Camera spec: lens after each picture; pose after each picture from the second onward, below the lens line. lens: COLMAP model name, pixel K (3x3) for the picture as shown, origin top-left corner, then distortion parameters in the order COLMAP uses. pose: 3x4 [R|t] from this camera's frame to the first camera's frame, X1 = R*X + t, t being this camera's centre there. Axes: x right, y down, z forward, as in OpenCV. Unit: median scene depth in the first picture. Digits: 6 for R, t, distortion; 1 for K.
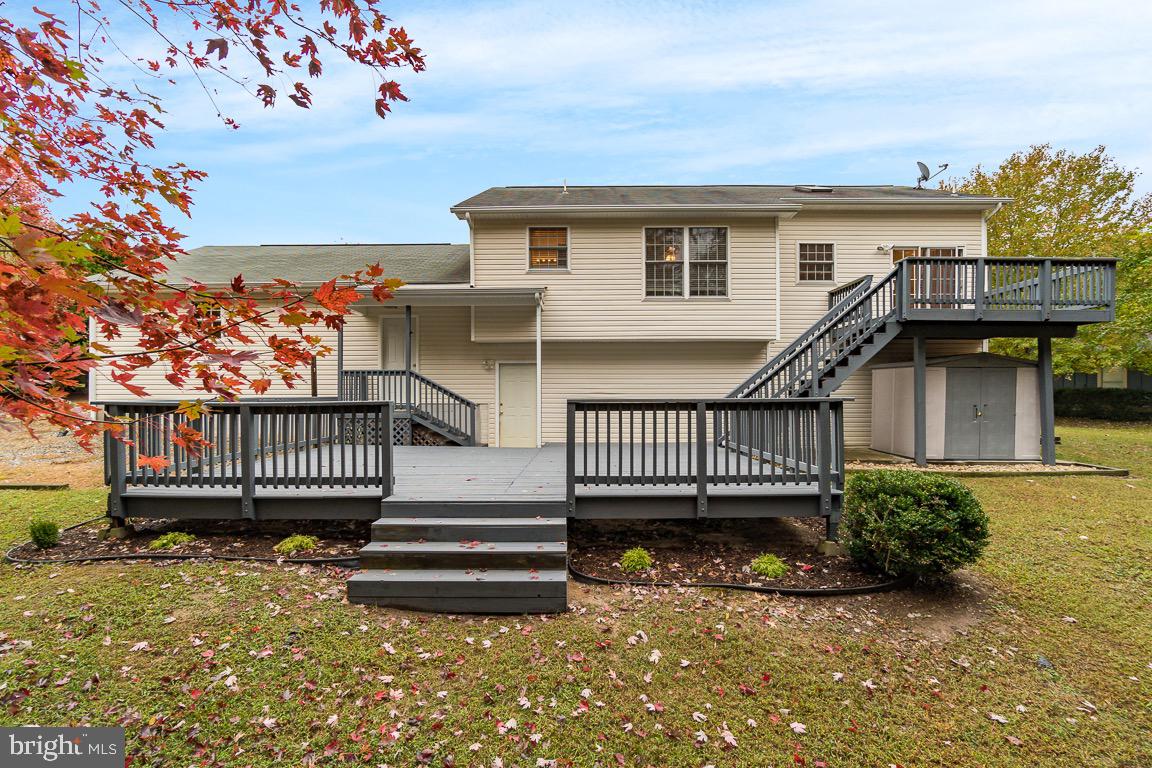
lens RADIAL K [[499.5, 0, 568.0], [0, 499.5, 393.0], [0, 0, 1]] dist [0.001196, -0.000349]
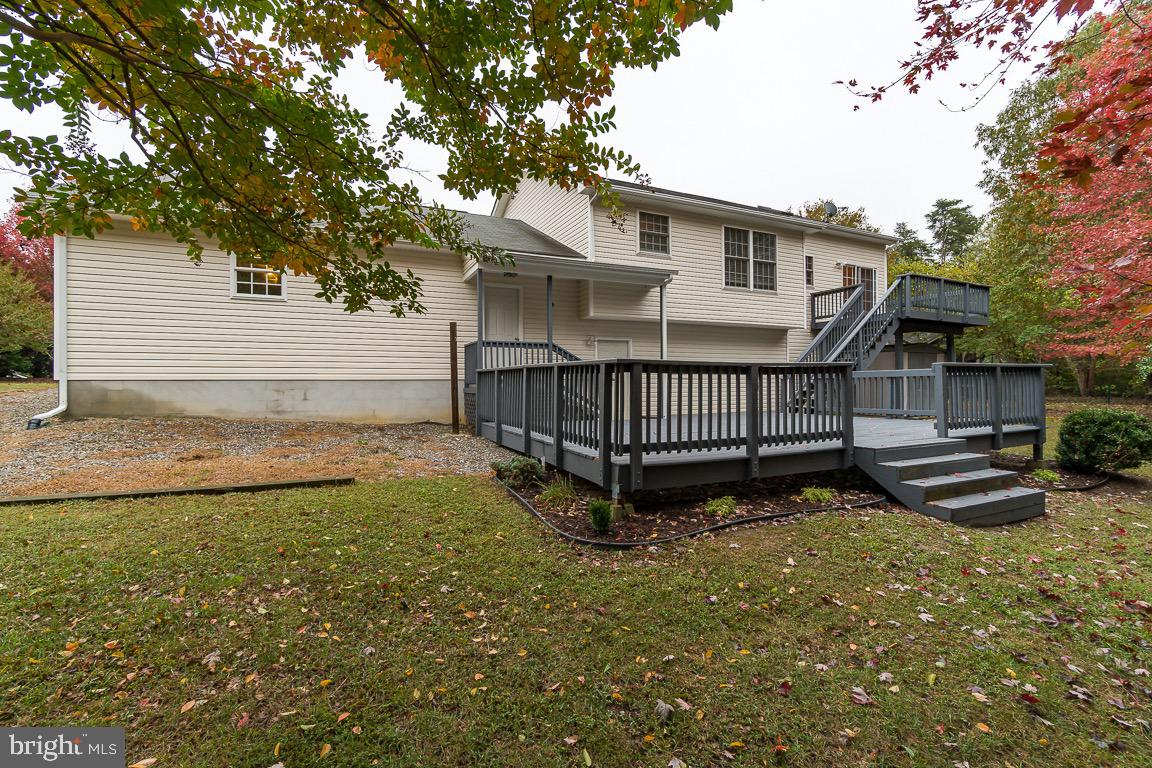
lens RADIAL K [[499.5, 0, 570.0], [0, 499.5, 390.7], [0, 0, 1]] dist [0.001196, -0.000349]
pose [[0.906045, -0.009662, 0.423072, -0.662137], [-0.001802, 0.999642, 0.026688, 0.019619], [-0.423179, -0.024943, 0.905703, 0.095292]]
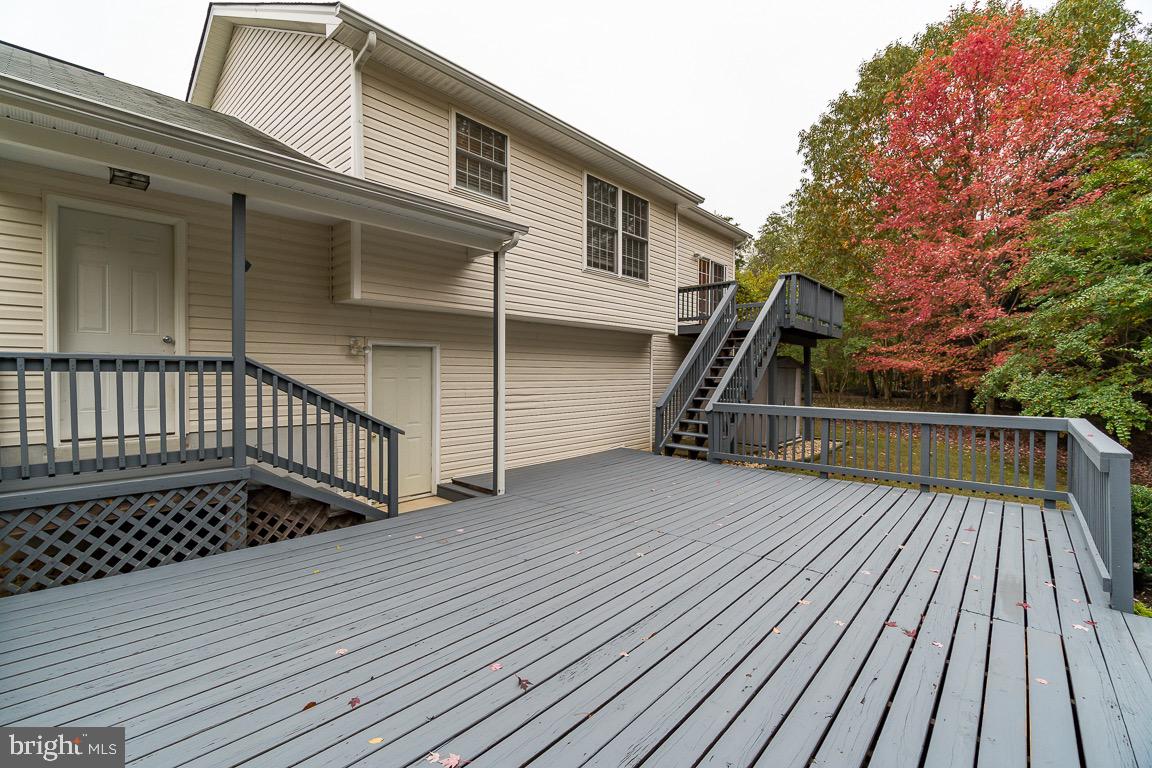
lens RADIAL K [[499.5, 0, 577.7], [0, 499.5, 376.5], [0, 0, 1]] dist [0.001196, -0.000349]
pose [[0.662926, -0.003671, 0.748676, -0.416742], [-0.015376, 0.999710, 0.018516, -0.040824], [-0.748527, -0.023787, 0.662677, 0.507112]]
